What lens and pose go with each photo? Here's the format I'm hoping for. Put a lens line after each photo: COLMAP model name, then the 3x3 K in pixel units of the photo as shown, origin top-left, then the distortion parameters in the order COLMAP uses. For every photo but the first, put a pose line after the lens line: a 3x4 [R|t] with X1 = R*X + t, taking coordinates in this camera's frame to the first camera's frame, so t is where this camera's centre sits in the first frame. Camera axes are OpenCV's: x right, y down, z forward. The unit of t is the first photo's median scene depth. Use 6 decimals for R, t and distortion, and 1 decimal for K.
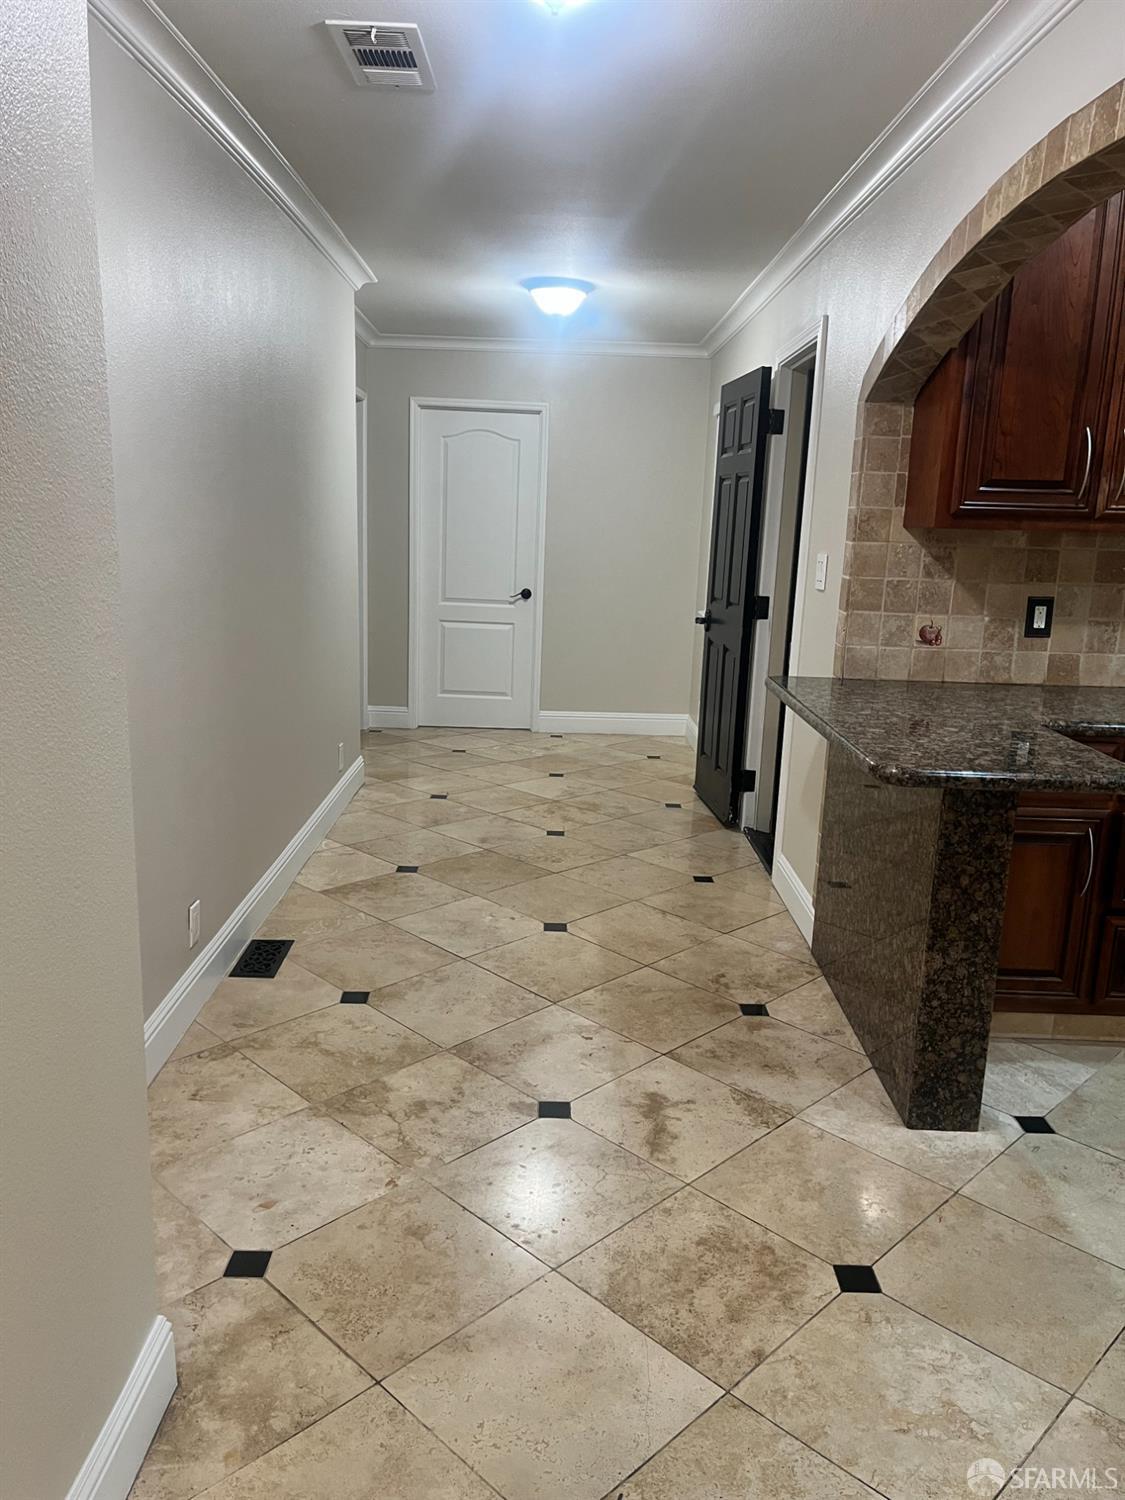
lens RADIAL K [[1133.1, 0, 558.5], [0, 1133.1, 749.5], [0, 0, 1]] dist [0.060510, -0.090082]
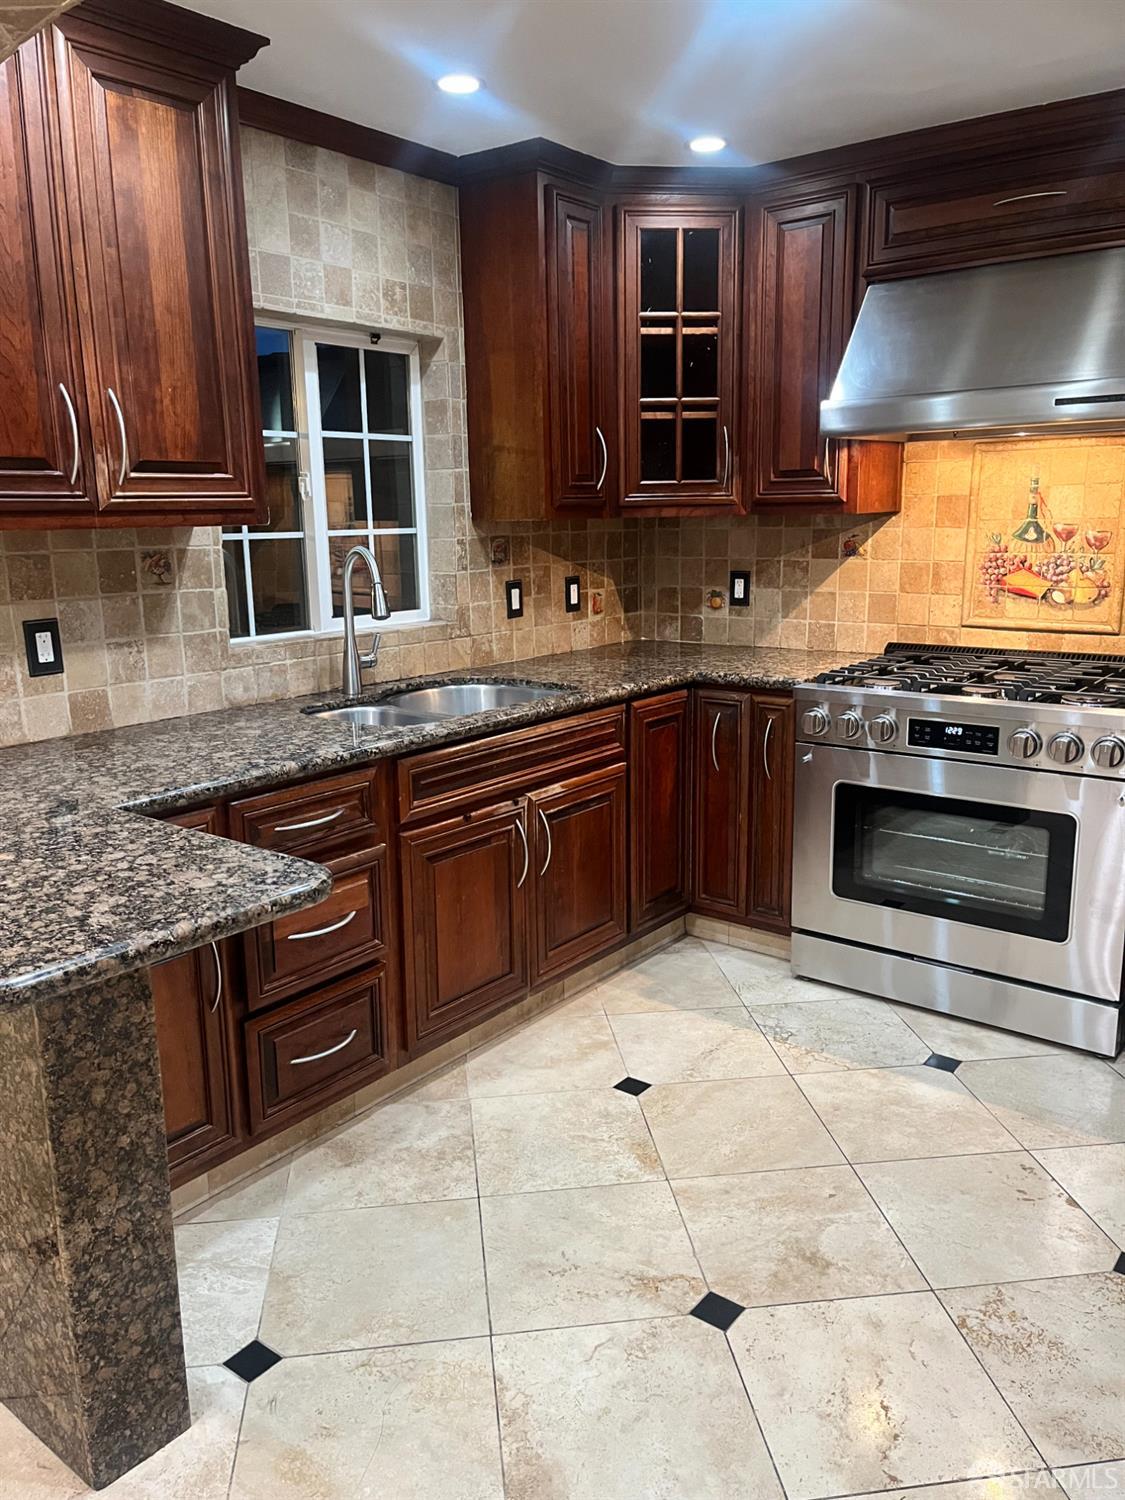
lens RADIAL K [[1133.1, 0, 568.2], [0, 1133.1, 752.6], [0, 0, 1]] dist [0.060510, -0.090082]
pose [[0.611456, -0.203919, 0.764551, 0.067197], [0.195108, 0.975244, 0.104075, -0.077380], [-0.766847, 0.085533, 0.636105, 0.359843]]
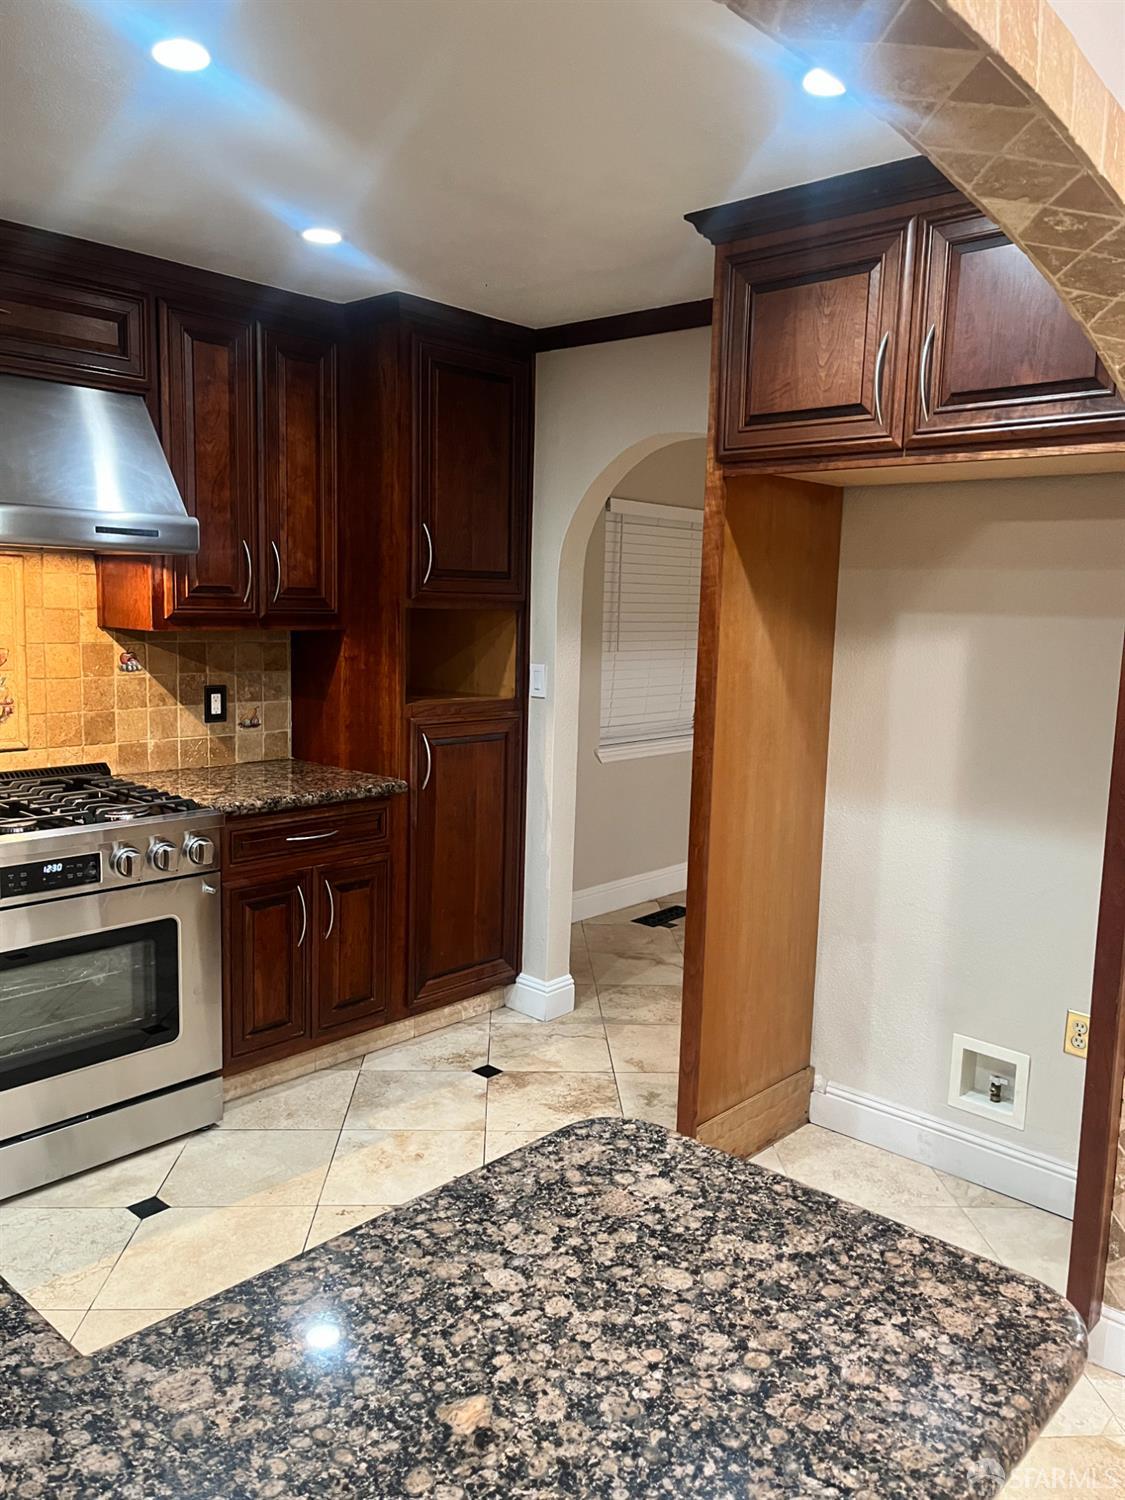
lens RADIAL K [[1133.1, 0, 565.3], [0, 1133.1, 751.2], [0, 0, 1]] dist [0.060510, -0.090082]
pose [[-0.739844, -0.135093, 0.659076, 0.147991], [0.093173, 0.949619, 0.299238, -0.266159], [-0.666296, 0.282797, -0.689982, 1.121788]]
